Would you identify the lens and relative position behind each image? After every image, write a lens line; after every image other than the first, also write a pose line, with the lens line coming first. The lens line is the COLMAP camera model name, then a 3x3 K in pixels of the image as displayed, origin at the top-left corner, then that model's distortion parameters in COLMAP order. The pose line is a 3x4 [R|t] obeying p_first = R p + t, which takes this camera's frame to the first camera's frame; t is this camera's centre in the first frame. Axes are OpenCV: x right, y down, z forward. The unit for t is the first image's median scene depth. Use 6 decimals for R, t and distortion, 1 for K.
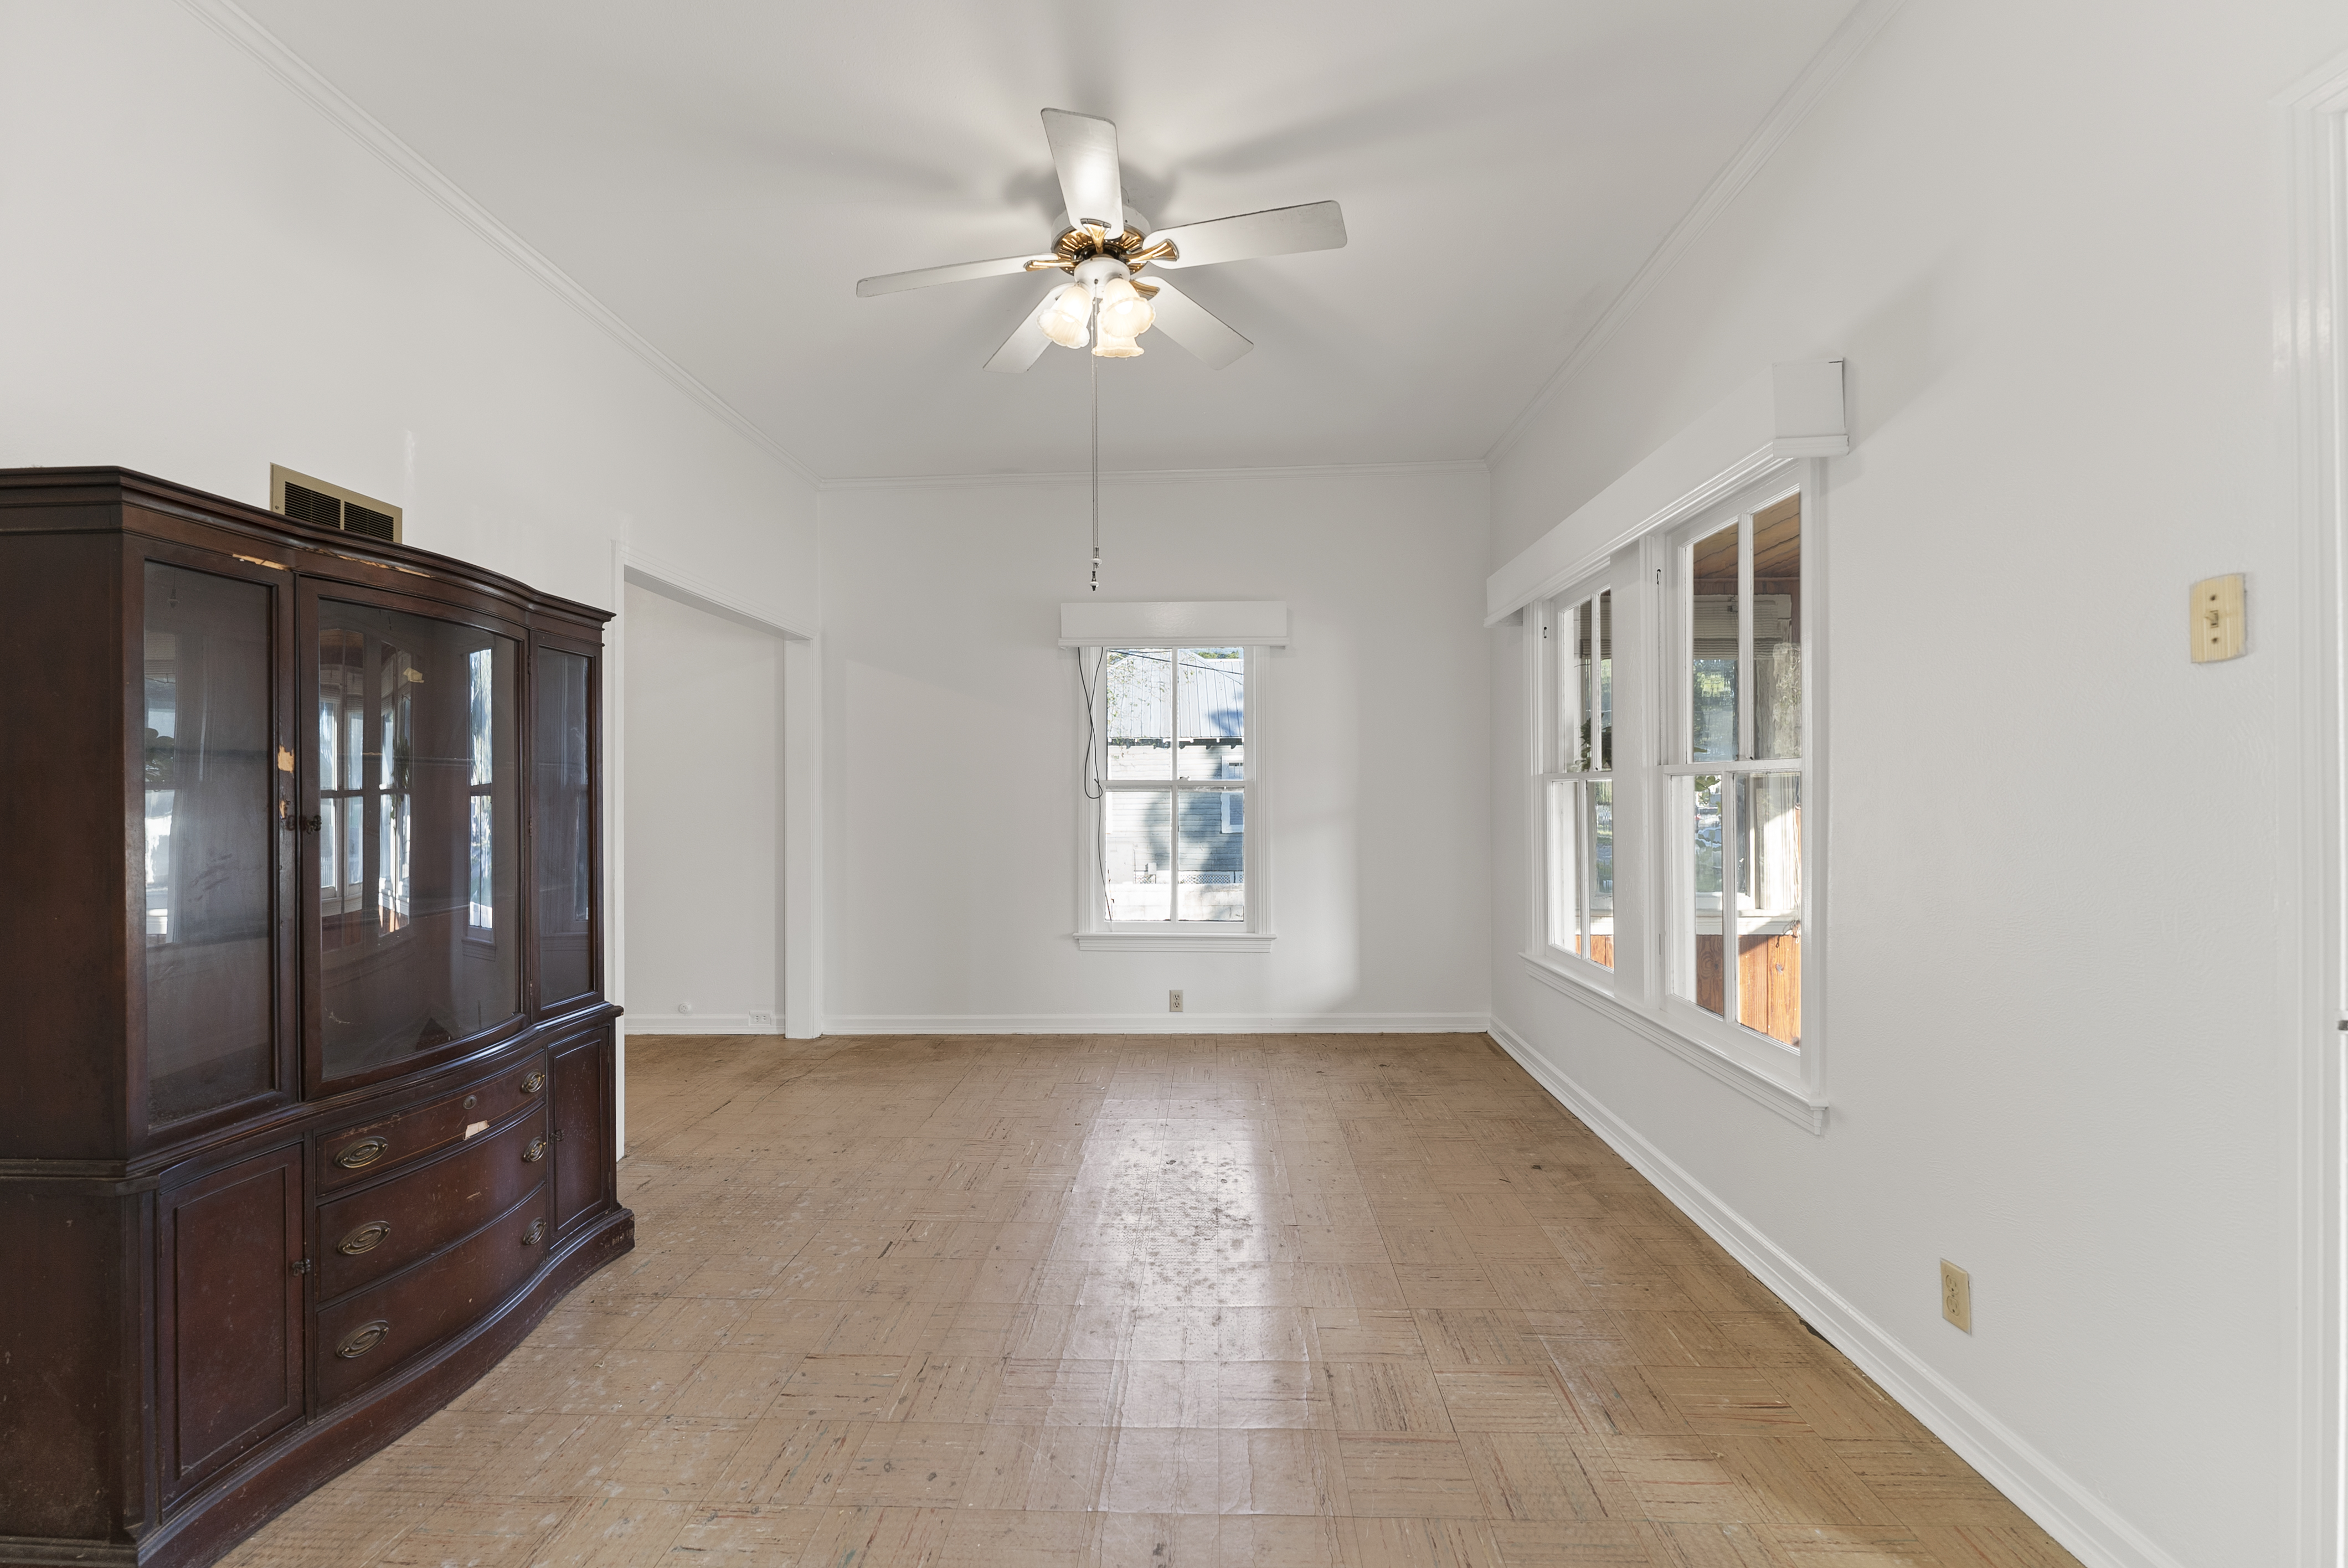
lens RADIAL K [[960.1, 0, 1166.9], [0, 960.1, 798.3], [0, 0, 1]] dist [0.001260, 0.000112]
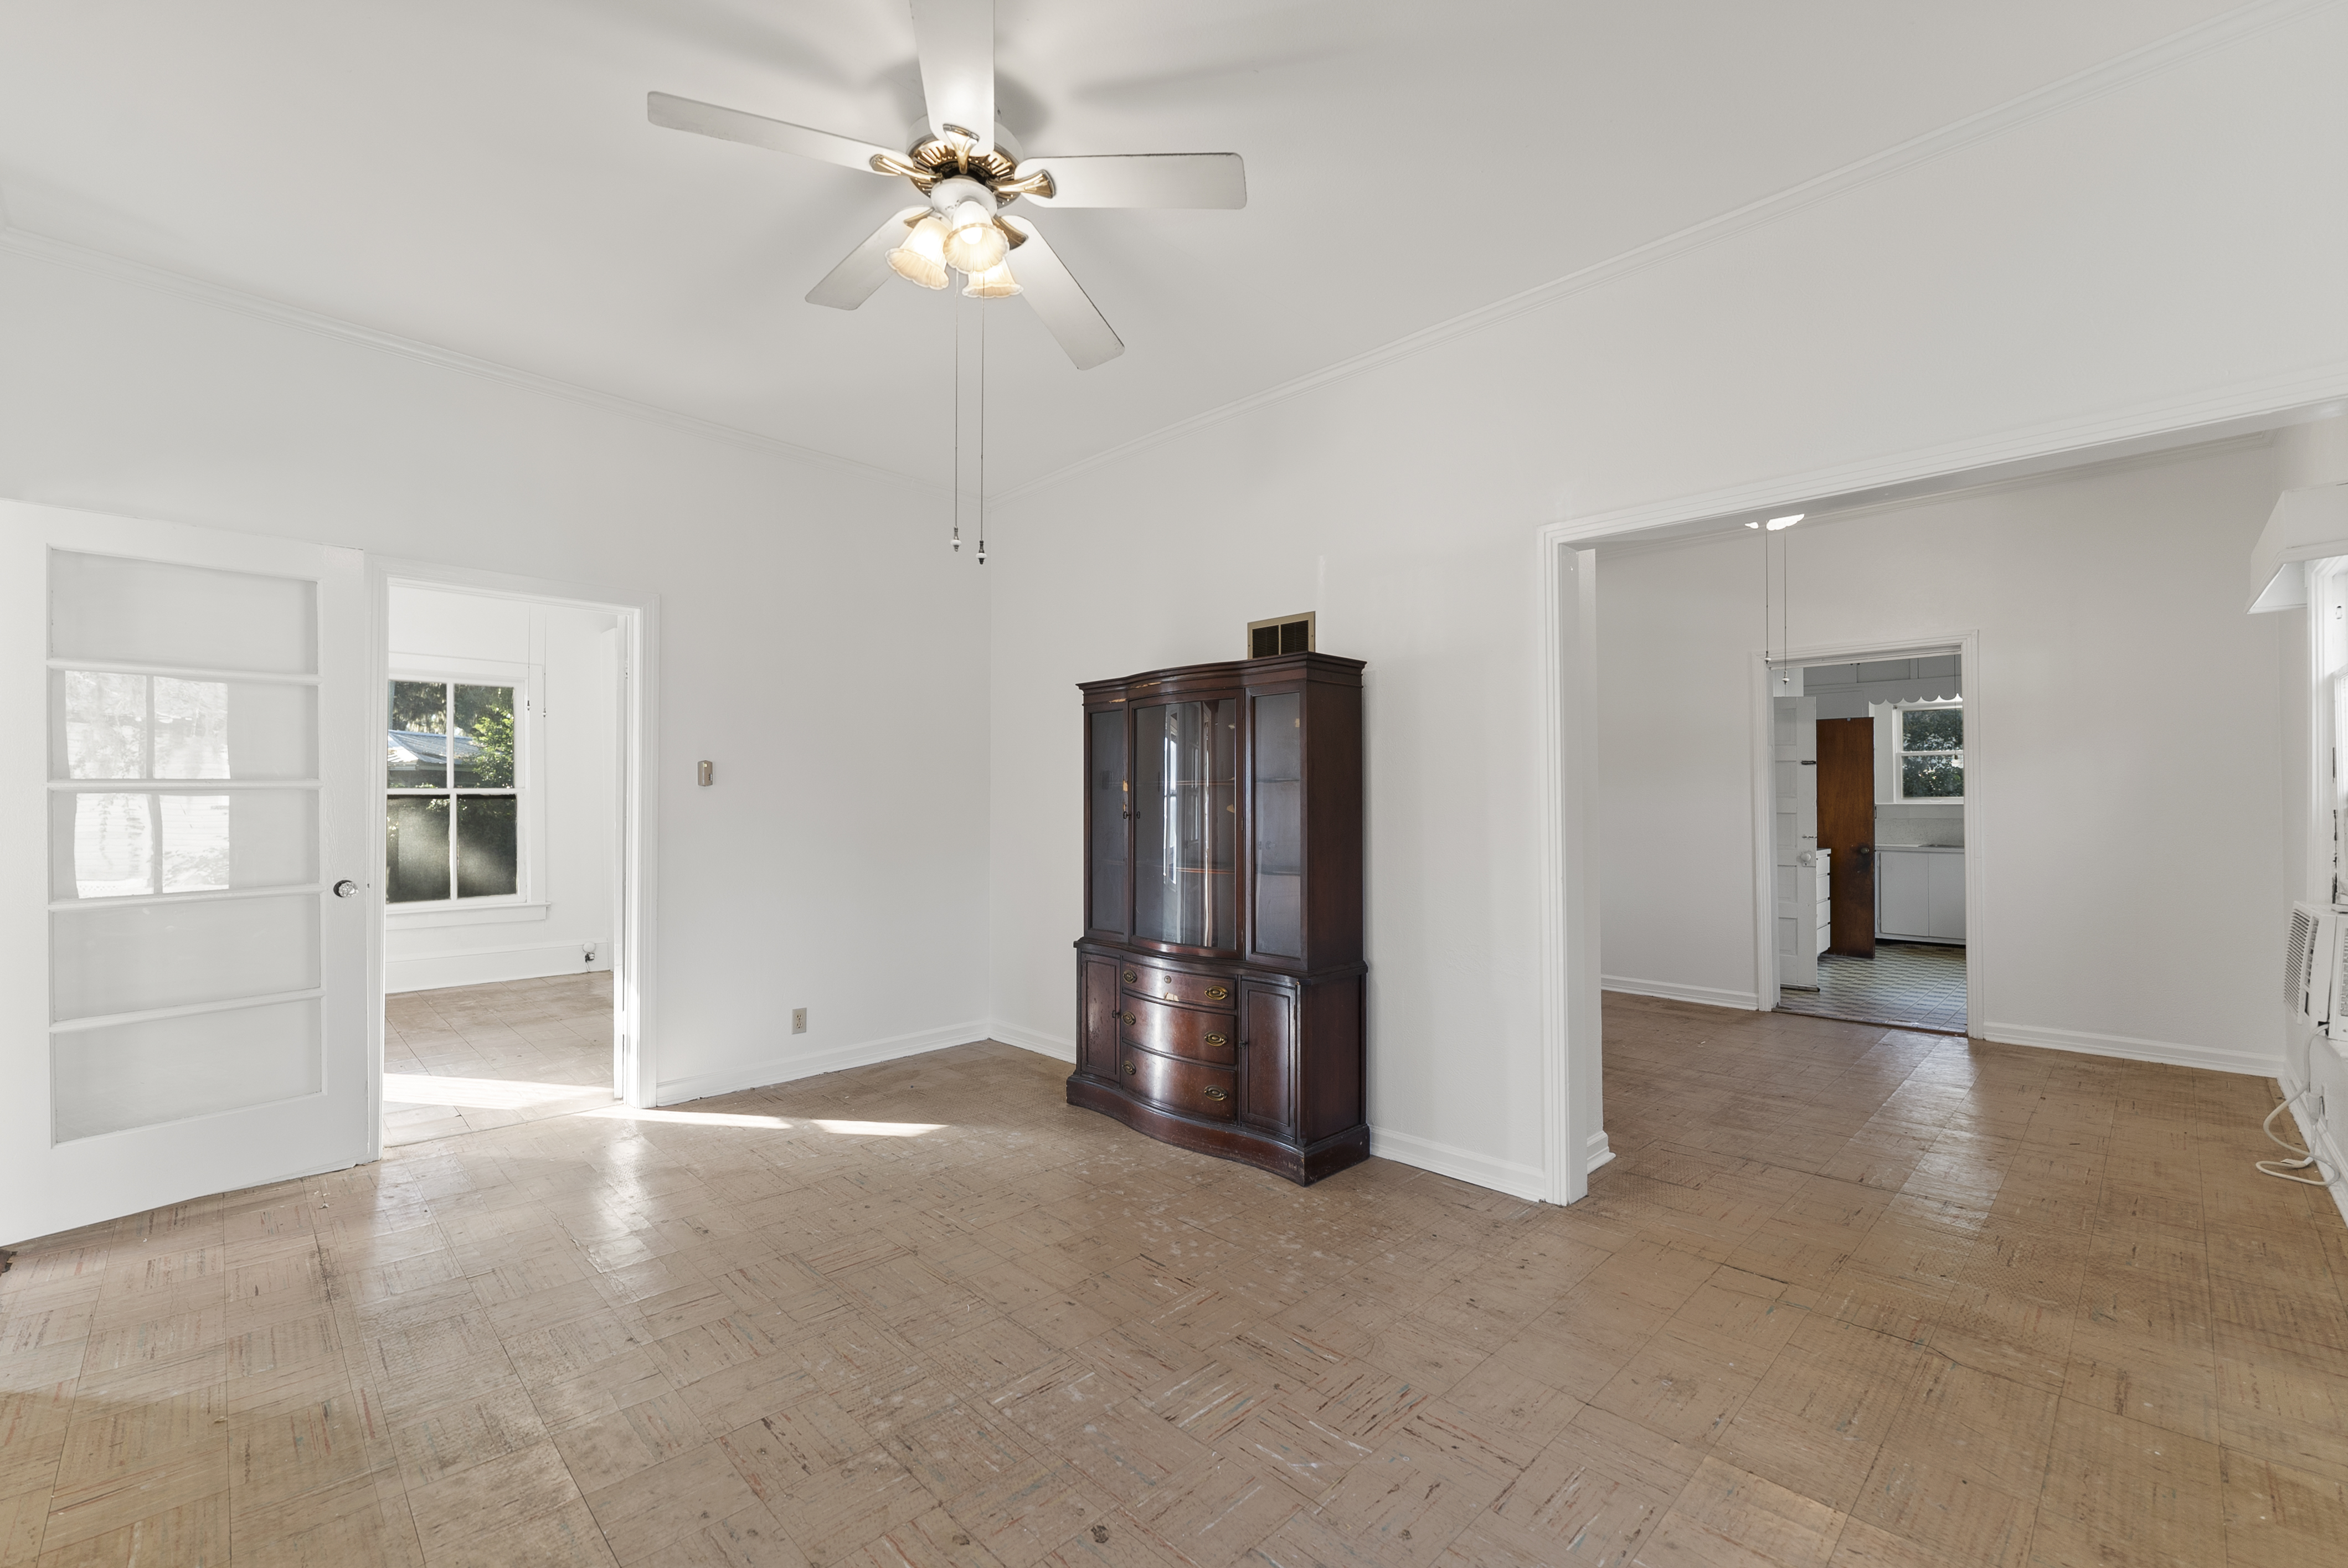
lens RADIAL K [[960.1, 0, 1166.9], [0, 960.1, 798.3], [0, 0, 1]] dist [0.001260, 0.000112]
pose [[-0.671477, 0.005342, -0.741006, 0.366157], [0.005423, 0.999983, 0.002296, -0.011667], [0.741005, -0.002477, -0.671495, 1.412296]]
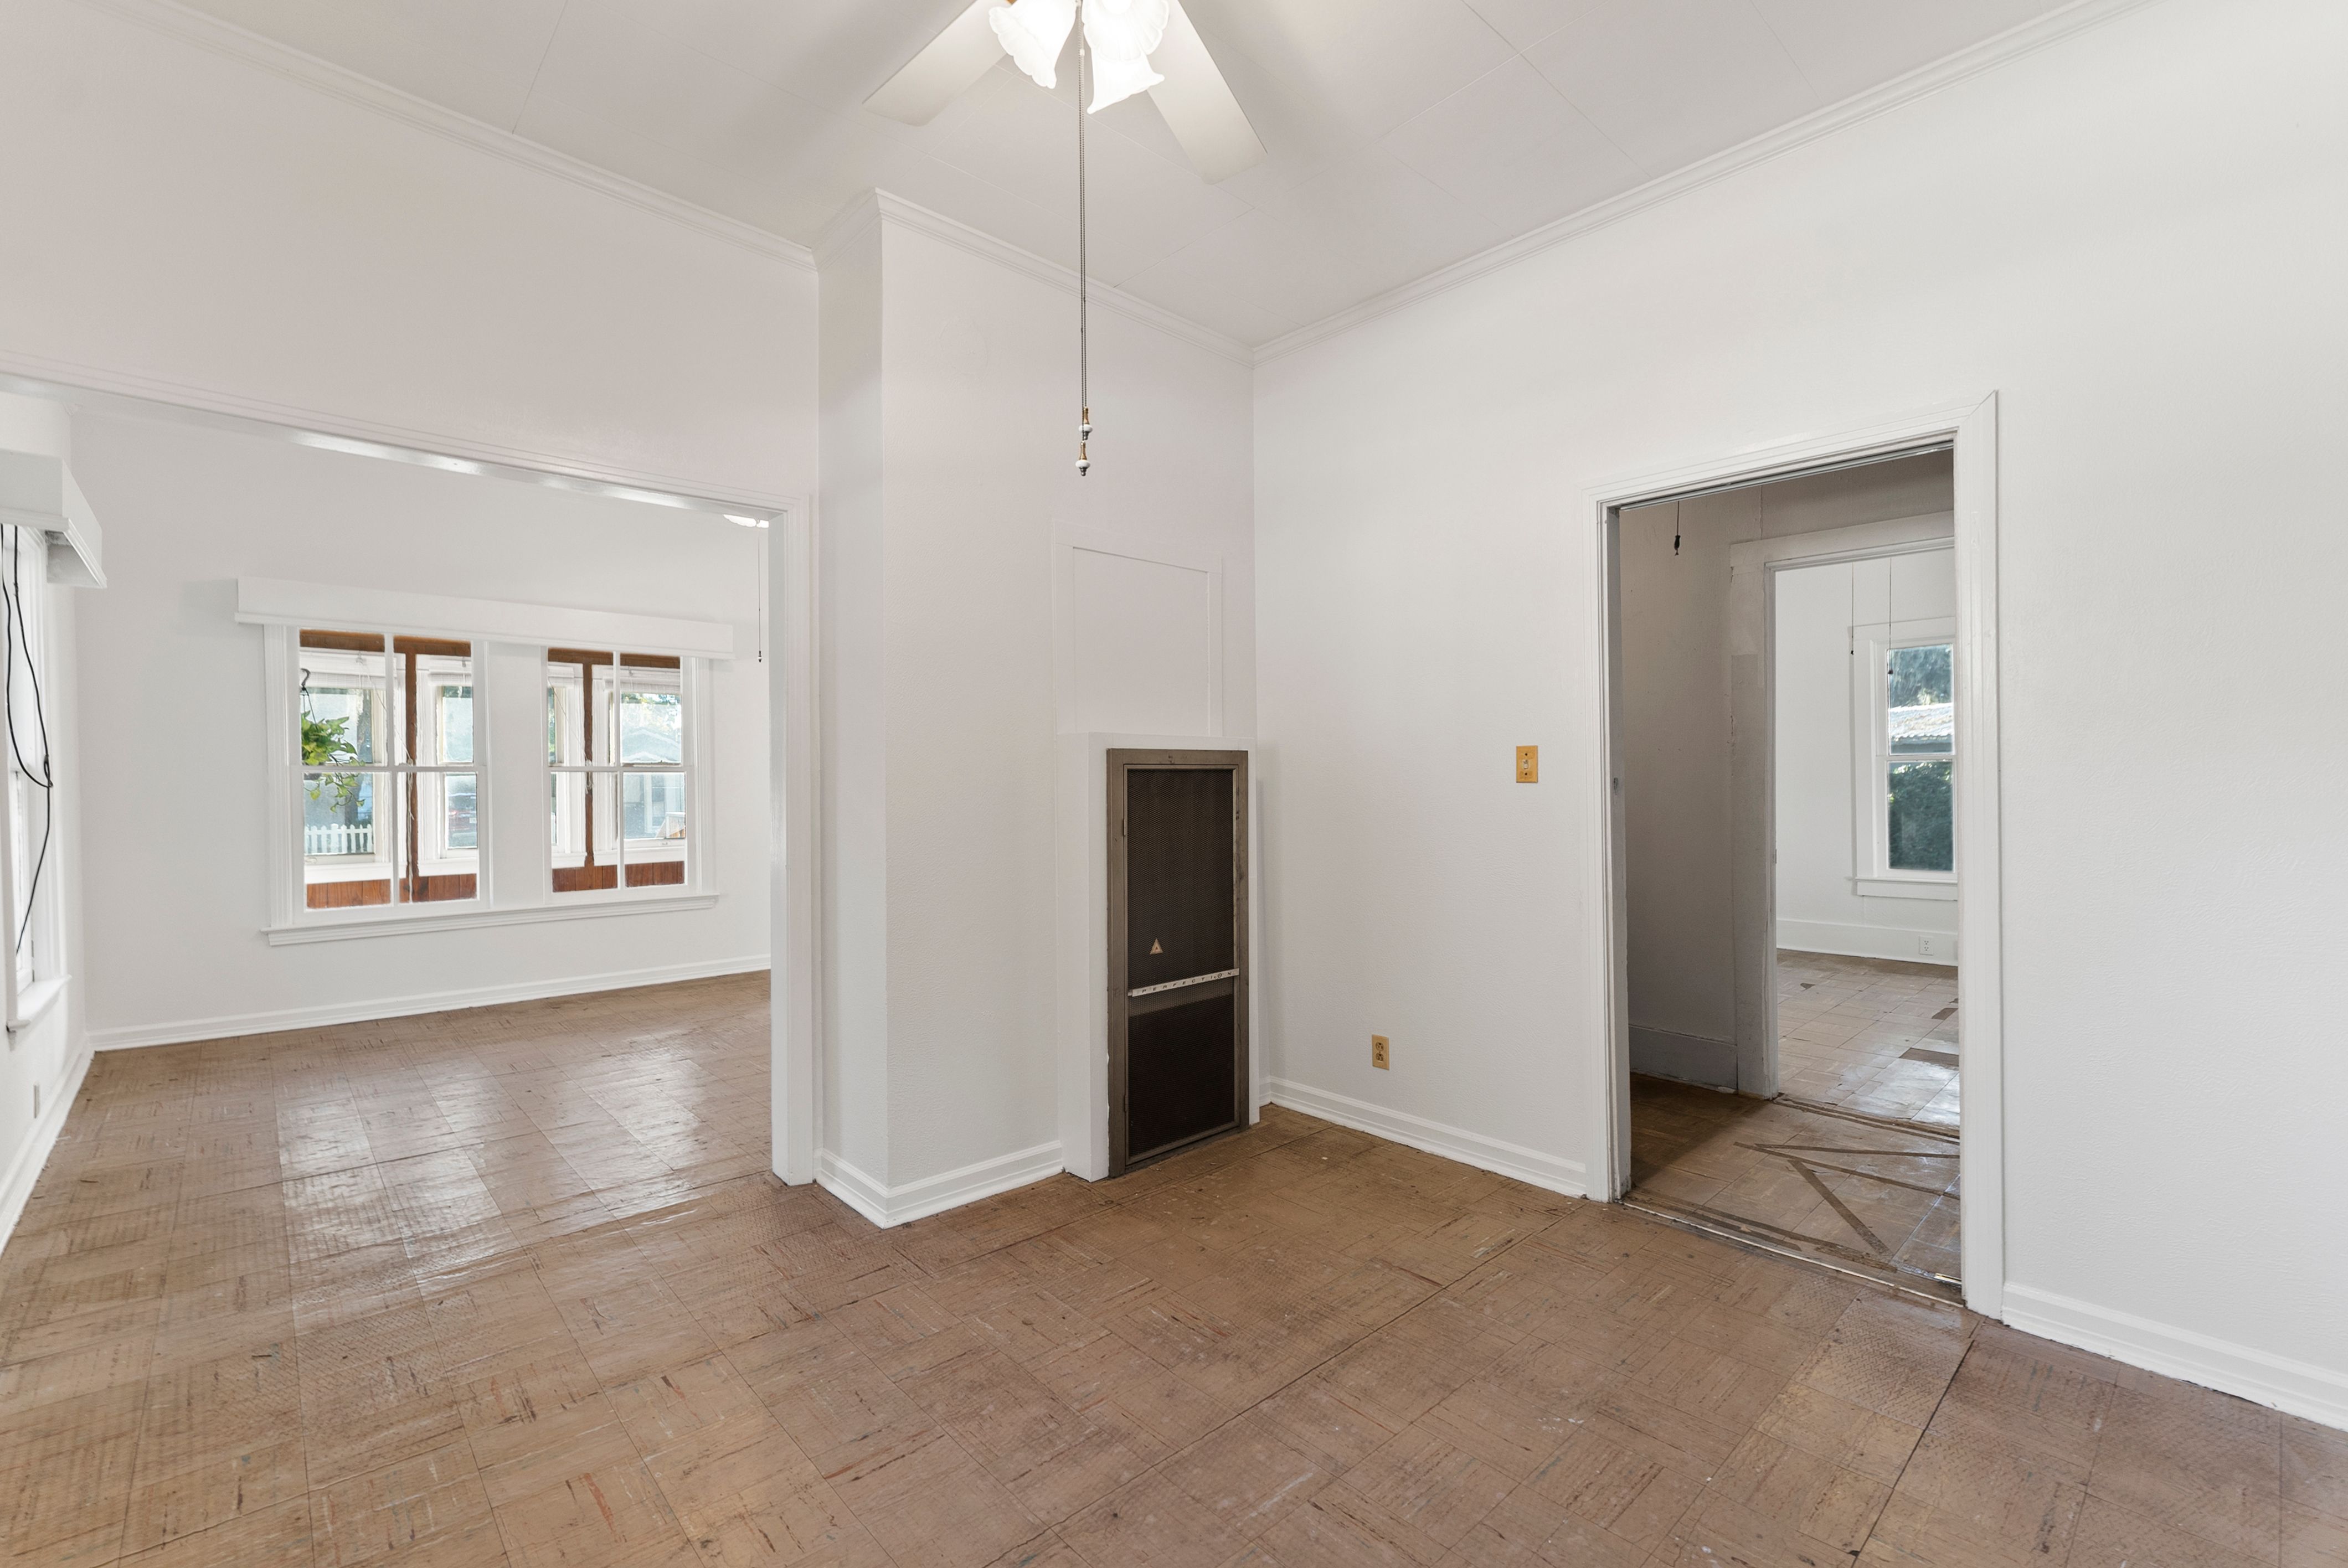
lens RADIAL K [[1028.8, 0, 1174.0], [0, 1028.8, 784.0], [0, 0, 1]] dist [0.000194, -0.000126]
pose [[-0.713086, 0.014162, 0.700933, -1.597753], [0.017994, 0.999836, -0.001895, 0.025631], [-0.700845, 0.011261, -0.713224, 1.508451]]
